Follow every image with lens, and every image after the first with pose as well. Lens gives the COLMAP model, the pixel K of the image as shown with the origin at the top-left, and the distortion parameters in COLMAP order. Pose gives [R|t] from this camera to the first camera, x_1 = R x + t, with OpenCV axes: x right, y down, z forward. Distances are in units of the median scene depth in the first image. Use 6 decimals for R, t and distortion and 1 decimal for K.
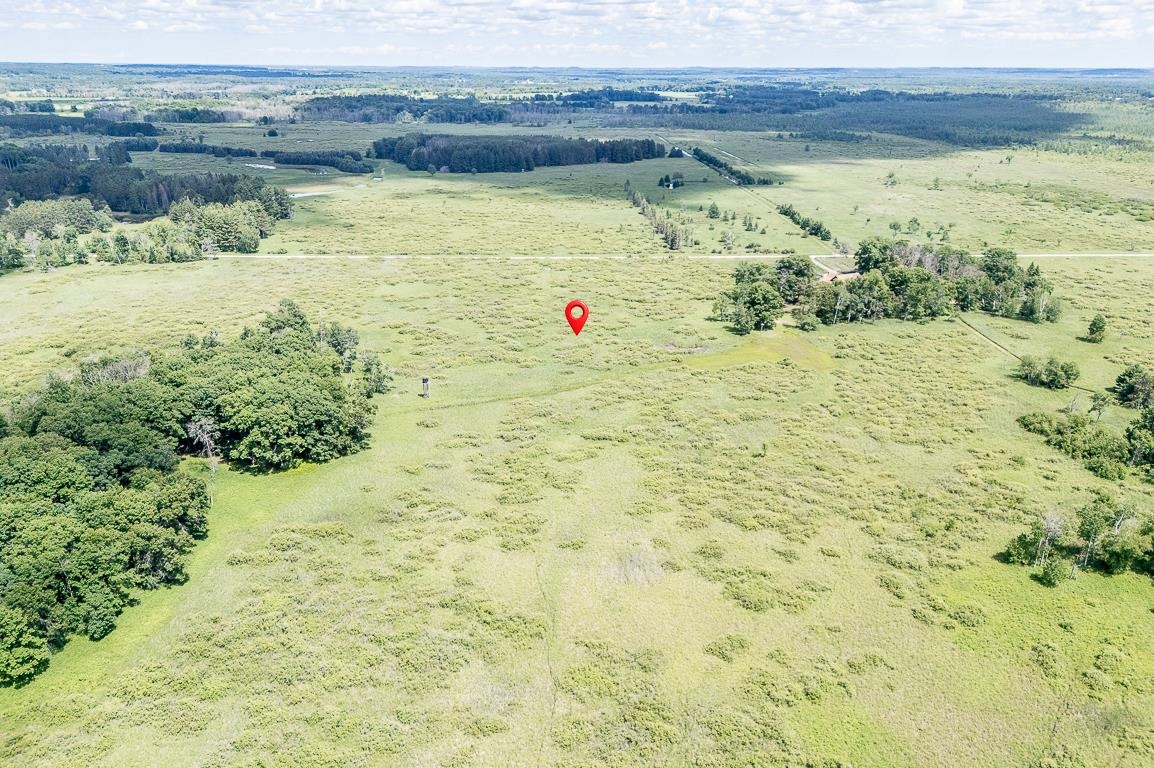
lens RADIAL K [[846.9, 0, 578.3], [0, 846.9, 383.0], [0, 0, 1]] dist [0.003215, 0.000251]
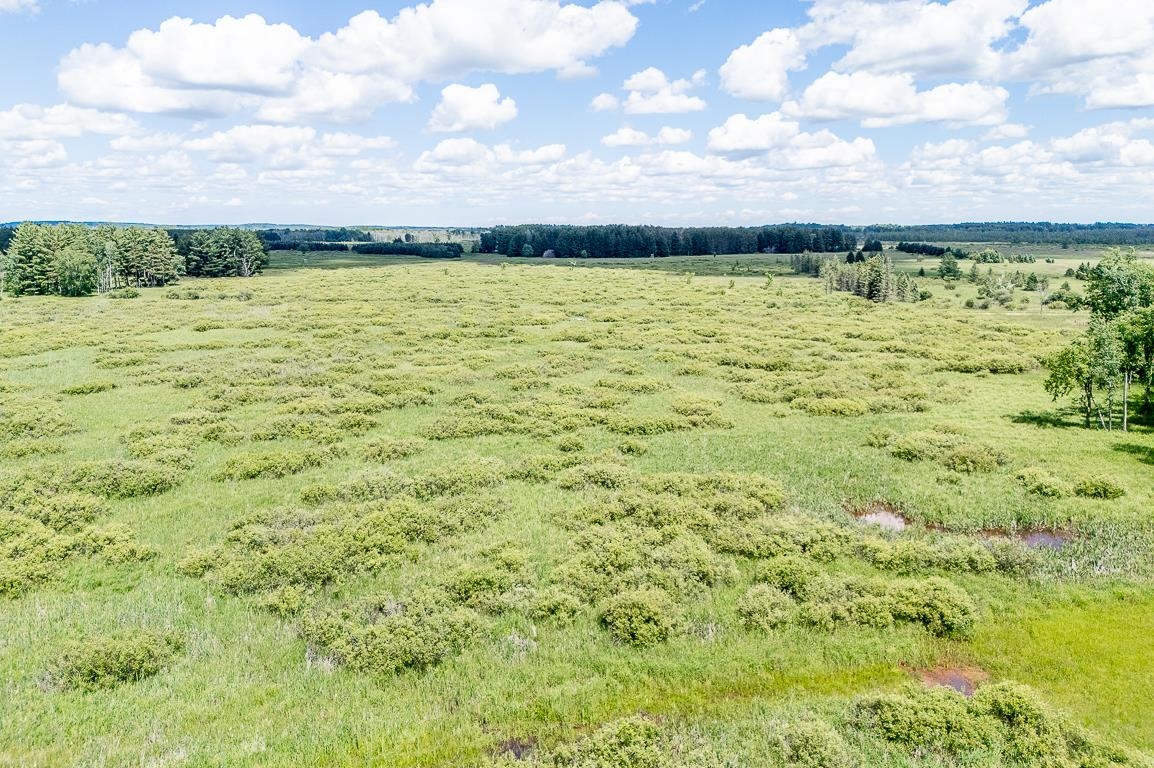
lens RADIAL K [[846.9, 0, 578.8], [0, 846.9, 382.1], [0, 0, 1]] dist [0.003215, 0.000251]
pose [[0.976442, 0.034757, -0.212962, 0.073675], [-0.072654, 0.982272, -0.172809, -0.031601], [0.203180, 0.184210, 0.961657, 0.713978]]
